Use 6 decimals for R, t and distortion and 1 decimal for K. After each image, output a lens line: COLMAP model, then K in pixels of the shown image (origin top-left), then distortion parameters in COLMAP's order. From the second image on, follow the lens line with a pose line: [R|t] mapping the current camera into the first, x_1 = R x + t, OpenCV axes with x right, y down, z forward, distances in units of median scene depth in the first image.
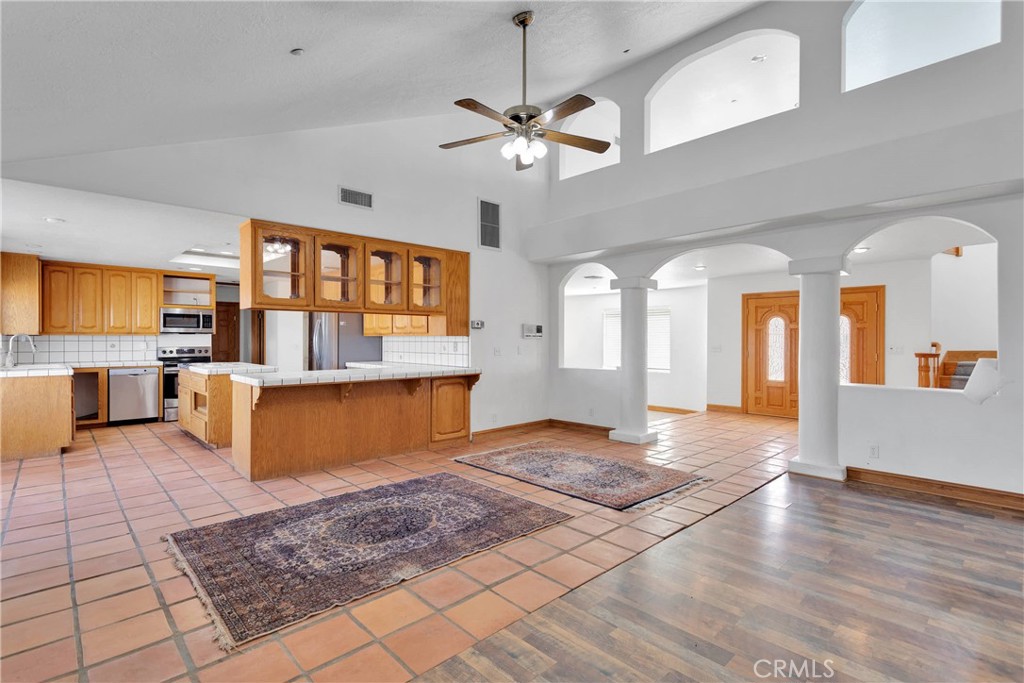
lens RADIAL K [[492.7, 0, 520.6], [0, 492.7, 344.6], [0, 0, 1]] dist [-0.001589, 0.000039]
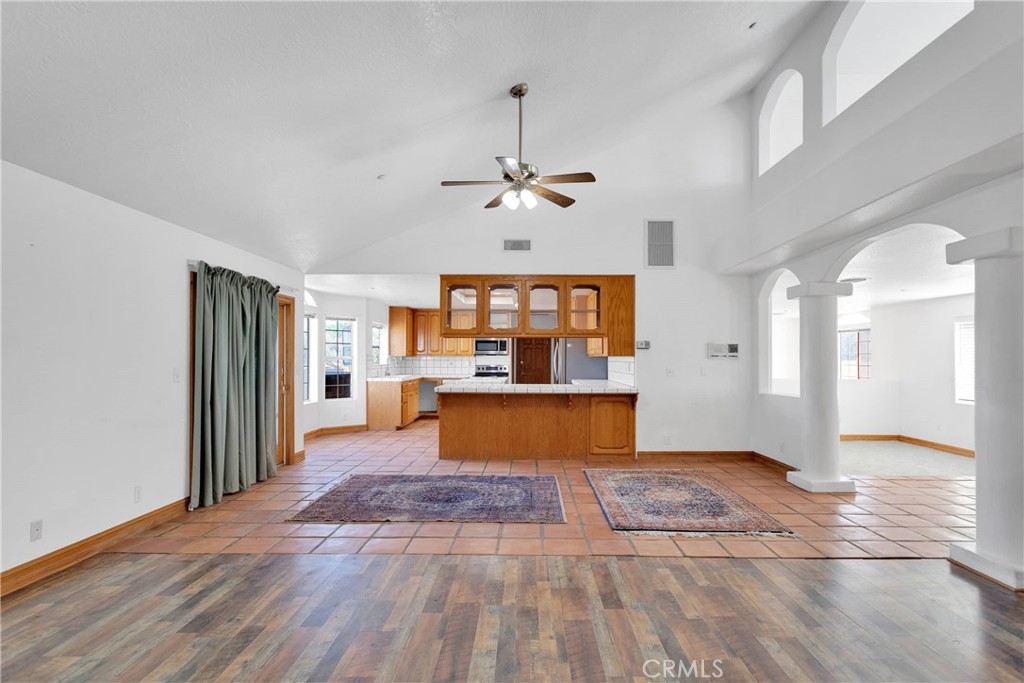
lens RADIAL K [[519.8, 0, 512.2], [0, 519.8, 355.8], [0, 0, 1]] dist [-0.001737, 0.000128]
pose [[0.703909, -0.004019, -0.710278, 0.509097], [-0.008524, 0.999864, -0.014105, -0.001198], [0.710239, 0.015983, 0.703779, 0.065202]]
